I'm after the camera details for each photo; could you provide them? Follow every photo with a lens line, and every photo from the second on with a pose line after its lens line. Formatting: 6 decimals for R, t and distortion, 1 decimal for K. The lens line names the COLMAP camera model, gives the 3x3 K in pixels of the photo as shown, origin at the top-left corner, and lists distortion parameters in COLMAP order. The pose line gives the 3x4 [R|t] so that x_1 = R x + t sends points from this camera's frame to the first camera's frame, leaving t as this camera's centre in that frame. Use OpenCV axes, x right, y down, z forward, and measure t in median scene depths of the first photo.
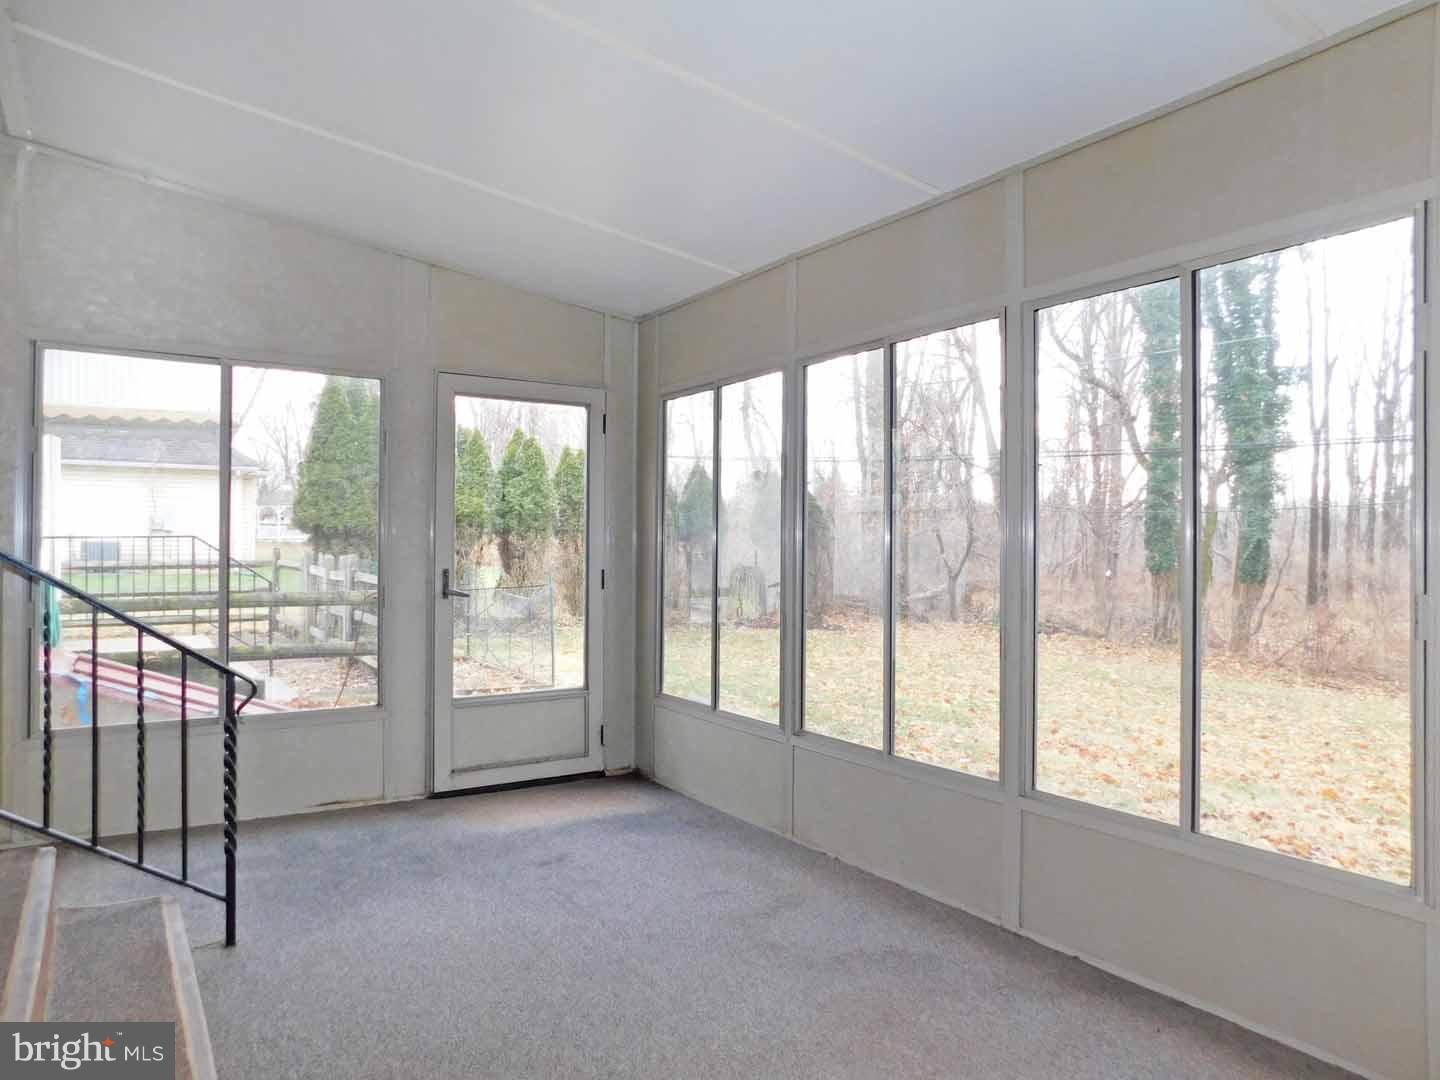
lens RADIAL K [[961.0, 0, 716.2], [0, 961.0, 538.2], [0, 0, 1]] dist [-0.031863, 0.009682]
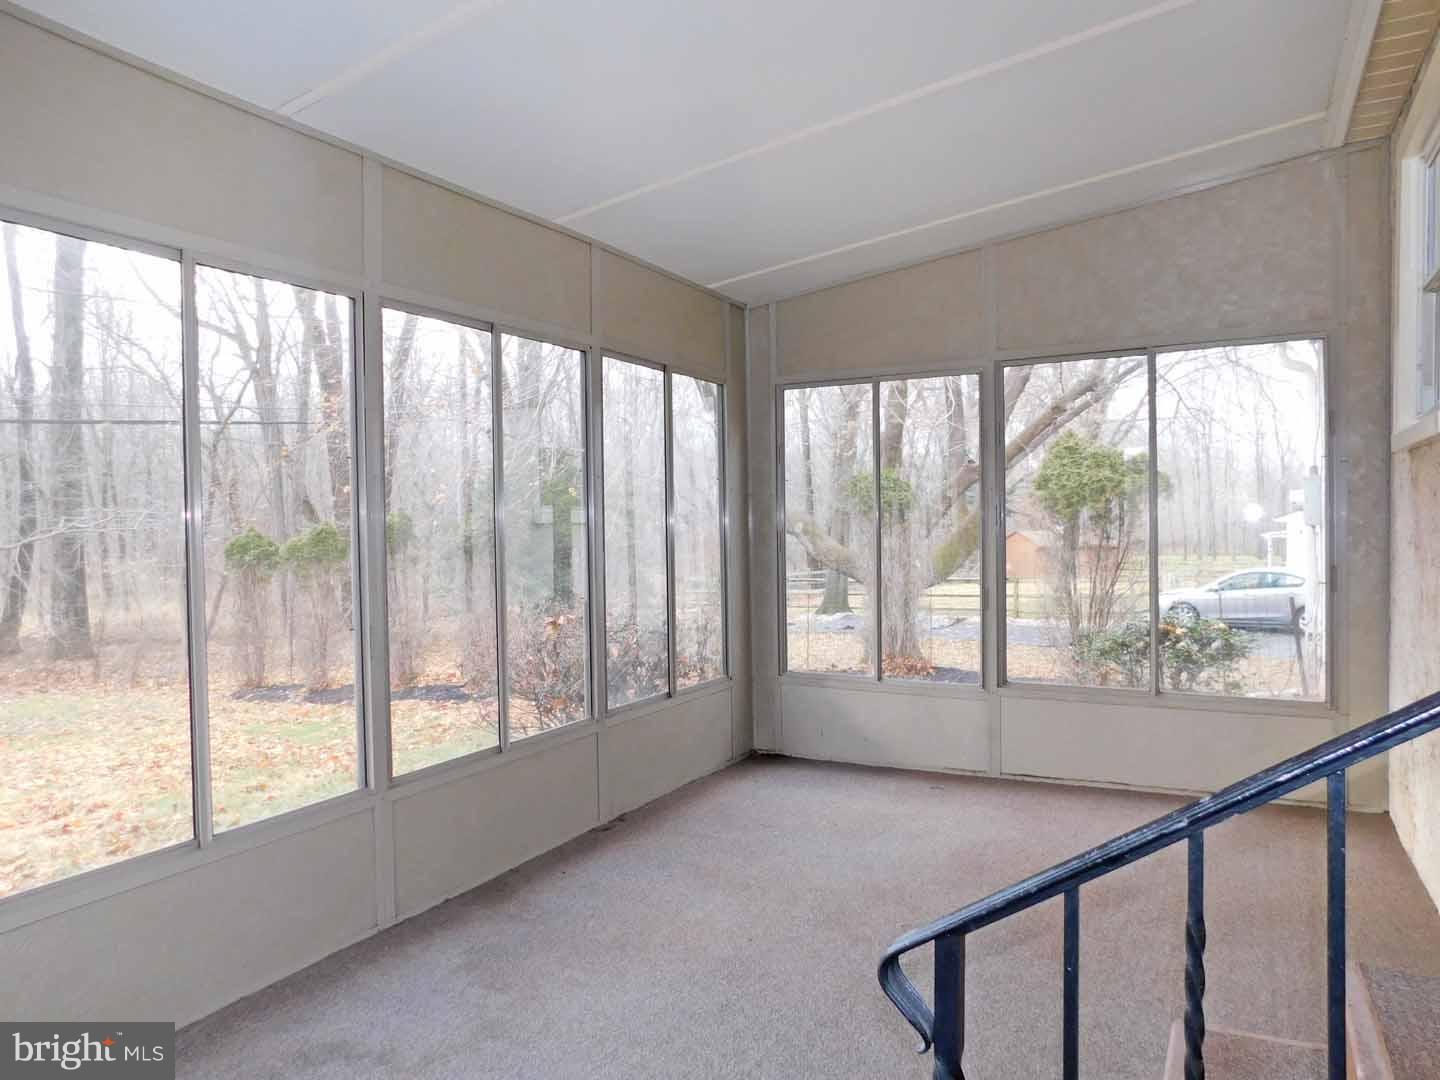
lens RADIAL K [[961.0, 0, 719.0], [0, 961.0, 540.1], [0, 0, 1]] dist [-0.031863, 0.009682]
pose [[-0.462598, -0.009862, 0.886513, -0.762970], [0.017472, 0.999643, 0.020238, -0.004909], [-0.886396, 0.024851, -0.462260, 1.206746]]
